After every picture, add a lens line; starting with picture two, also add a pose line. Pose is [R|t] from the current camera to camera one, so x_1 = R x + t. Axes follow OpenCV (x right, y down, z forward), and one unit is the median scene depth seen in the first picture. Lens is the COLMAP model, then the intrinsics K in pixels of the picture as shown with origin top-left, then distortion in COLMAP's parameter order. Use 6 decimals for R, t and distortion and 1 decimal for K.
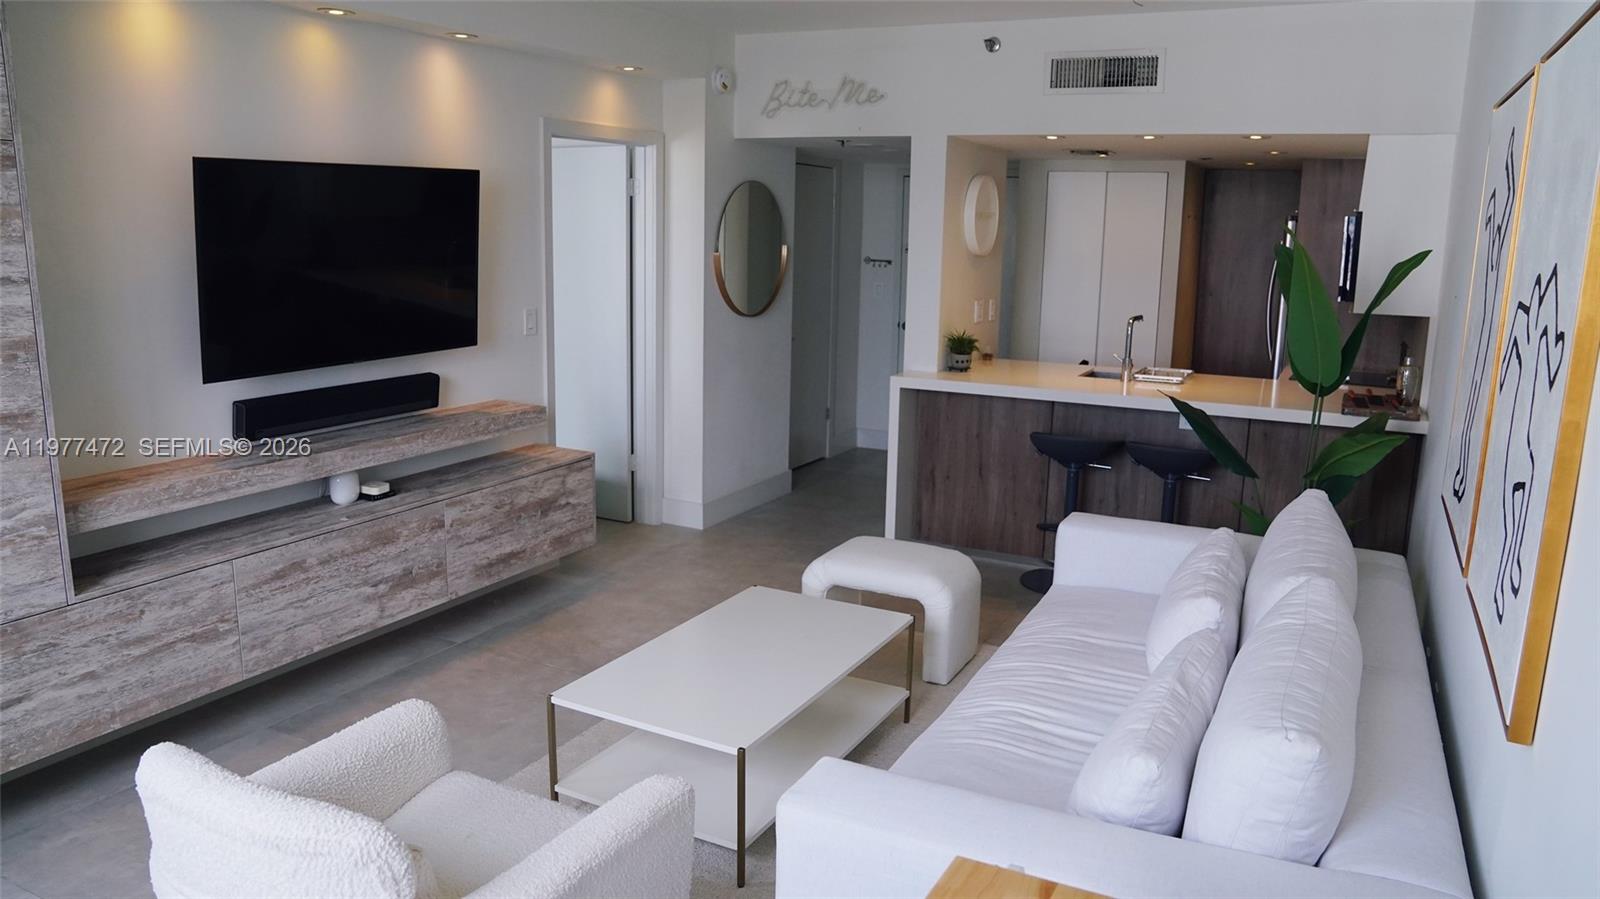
lens RADIAL K [[1114.8, 0, 799.1], [0, 1114.8, 442.1], [0, 0, 1]] dist [-0.134621, 0.098081]
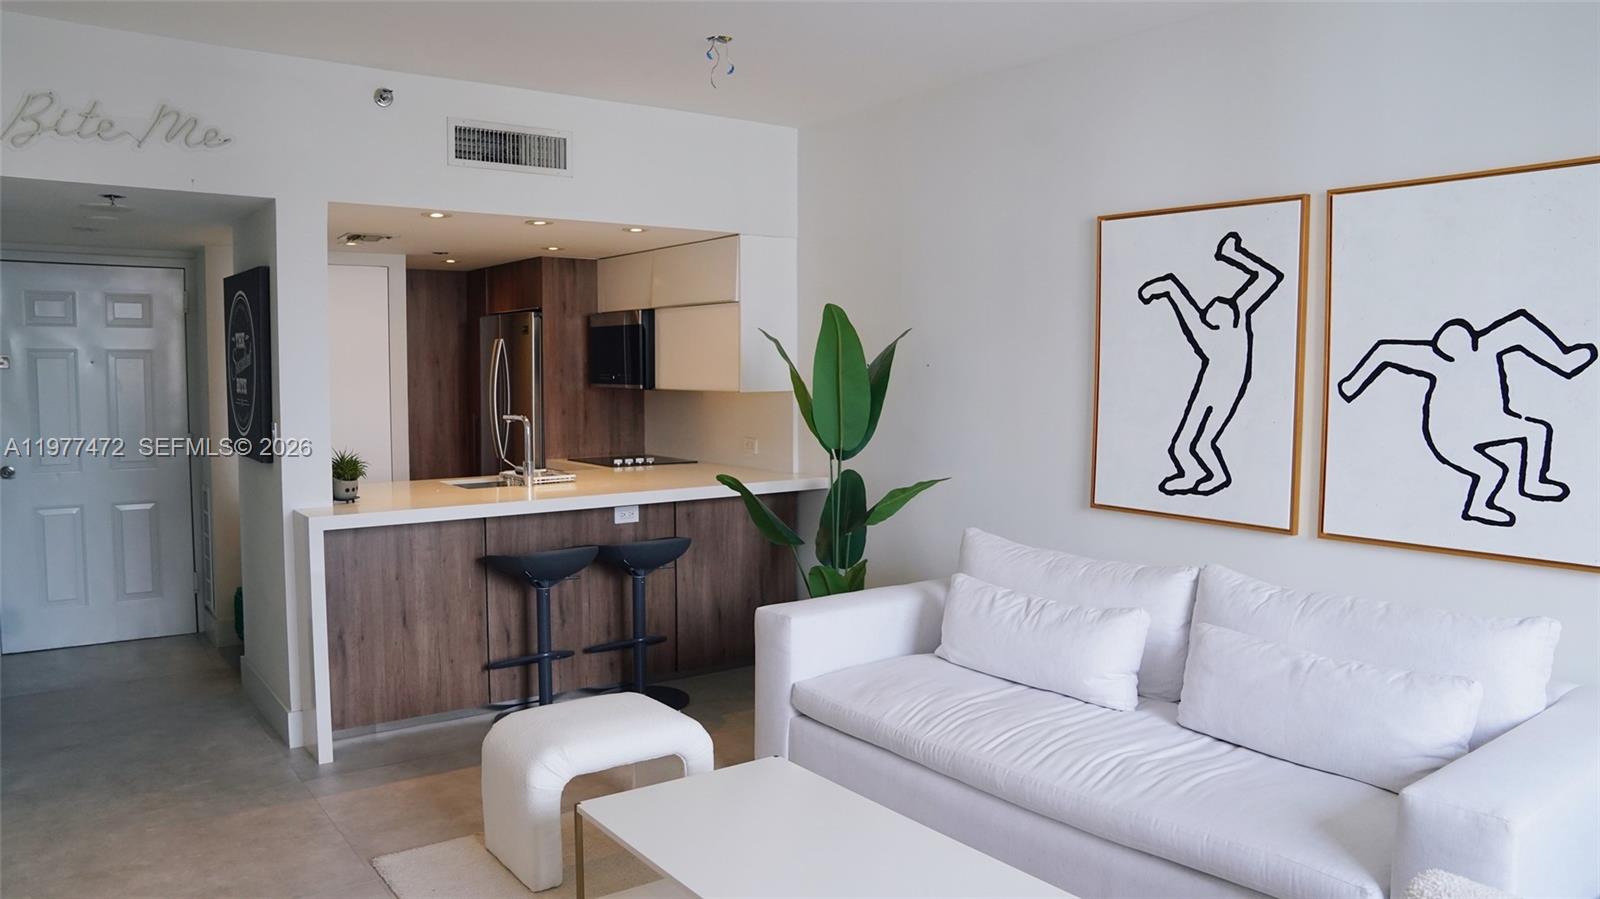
lens RADIAL K [[1114.8, 0, 799.1], [0, 1114.8, 442.1], [0, 0, 1]] dist [-0.134621, 0.098081]
pose [[0.439848, -0.079738, 0.894526, -0.398216], [0.179833, 0.983697, -0.000740, -0.047458], [-0.879883, 0.161191, 0.447016, 0.369563]]
